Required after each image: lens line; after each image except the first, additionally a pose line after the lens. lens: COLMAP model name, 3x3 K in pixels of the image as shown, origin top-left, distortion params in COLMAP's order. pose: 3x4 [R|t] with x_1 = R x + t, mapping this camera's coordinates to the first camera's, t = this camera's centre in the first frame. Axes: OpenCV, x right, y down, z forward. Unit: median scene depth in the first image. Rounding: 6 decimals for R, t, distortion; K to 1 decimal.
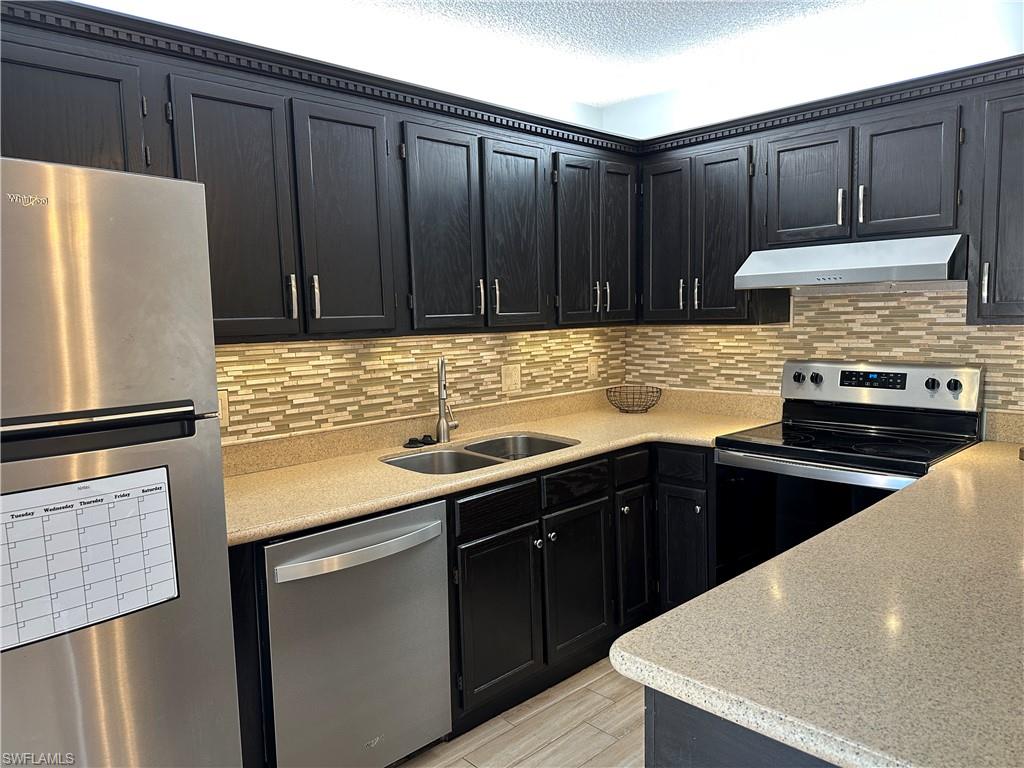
lens RADIAL K [[719.1, 0, 516.3], [0, 719.1, 392.5], [0, 0, 1]] dist [0.045120, -0.047124]
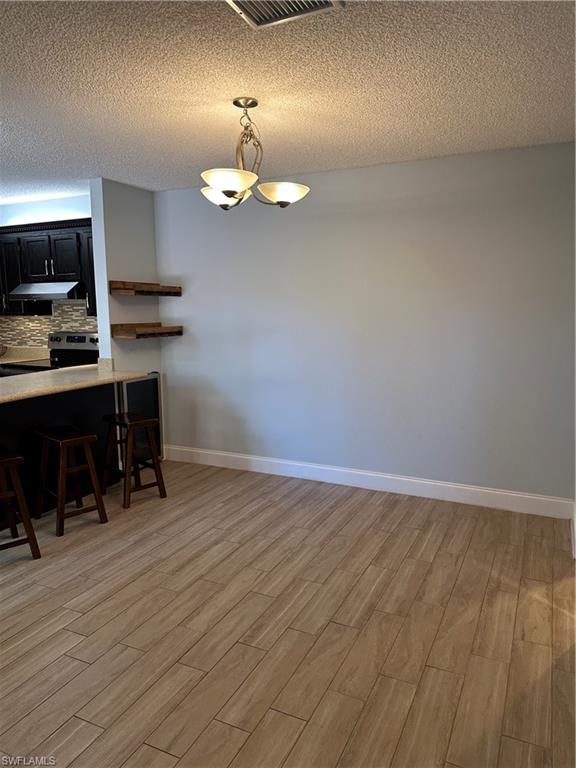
lens RADIAL K [[539.3, 0, 283.2], [0, 539.3, 388.5], [0, 0, 1]] dist [0.045120, -0.047124]
pose [[0.941702, -0.032122, 0.334910, 0.482620], [0.021531, 0.999145, 0.035291, 0.088351], [-0.335757, -0.026023, 0.941589, -0.855549]]
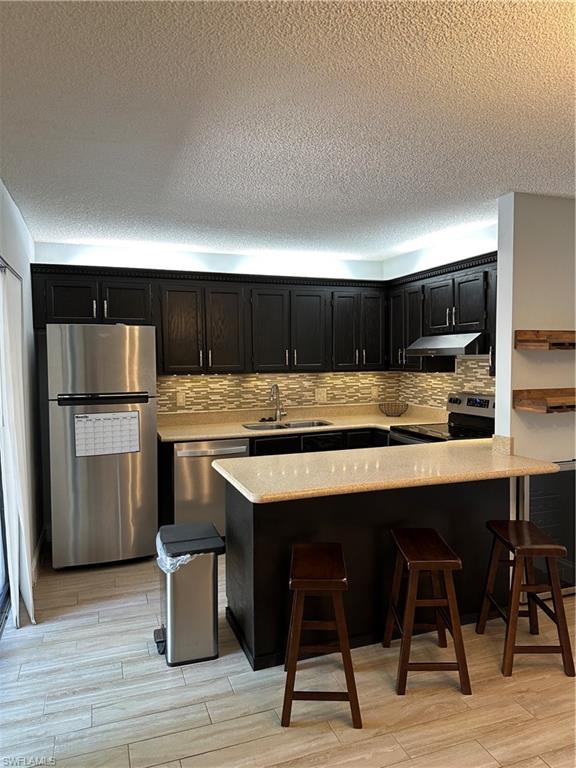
lens RADIAL K [[539.3, 0, 287.9], [0, 539.3, 387.7], [0, 0, 1]] dist [0.045120, -0.047124]
pose [[0.909094, 0.038752, -0.414785, 0.573139], [-0.057871, 0.997758, -0.033619, 0.018174], [0.412552, 0.054567, 0.909298, -0.484719]]
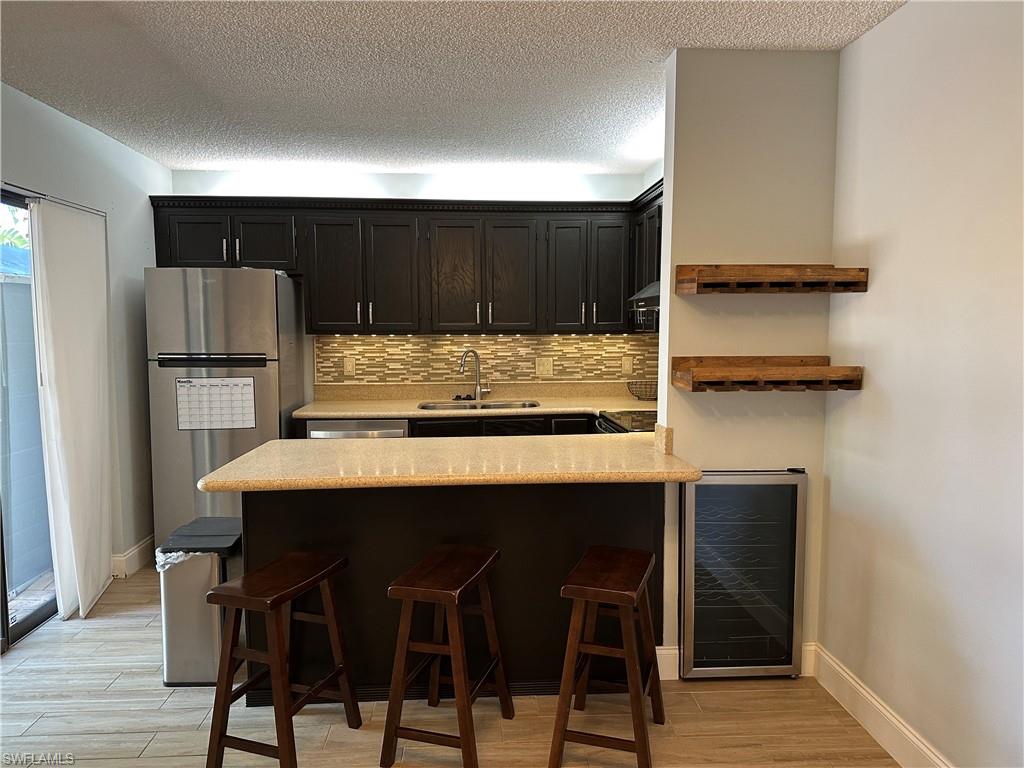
lens RADIAL K [[719.1, 0, 507.6], [0, 719.1, 396.7], [0, 0, 1]] dist [0.045120, -0.047124]
pose [[0.752235, 0.086606, -0.653178, 0.953649], [-0.088861, 0.995602, 0.029672, 0.005336], [0.652875, 0.035721, 0.756623, -0.195597]]
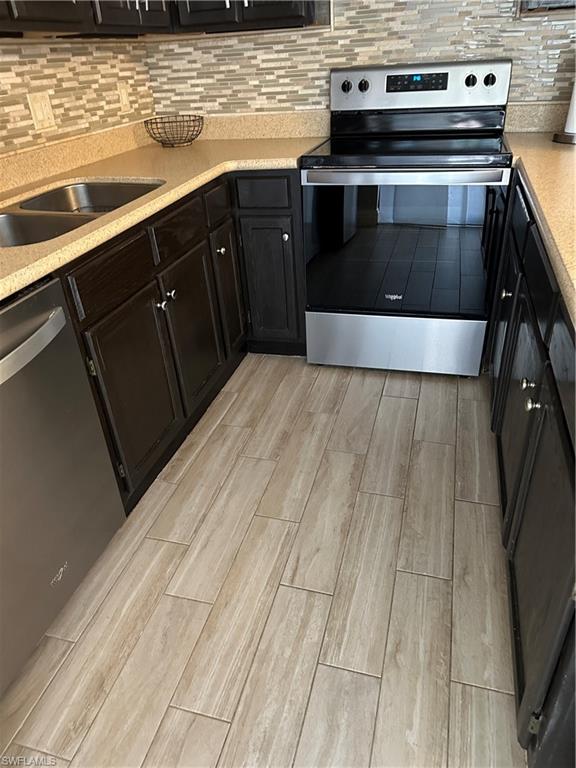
lens RADIAL K [[539.3, 0, 293.8], [0, 539.3, 378.7], [0, 0, 1]] dist [0.045120, -0.047124]
pose [[0.862462, -0.282167, 0.420168, -0.107097], [0.092439, 0.904027, 0.417361, 0.022324], [-0.497609, -0.321118, 0.805772, 0.281792]]
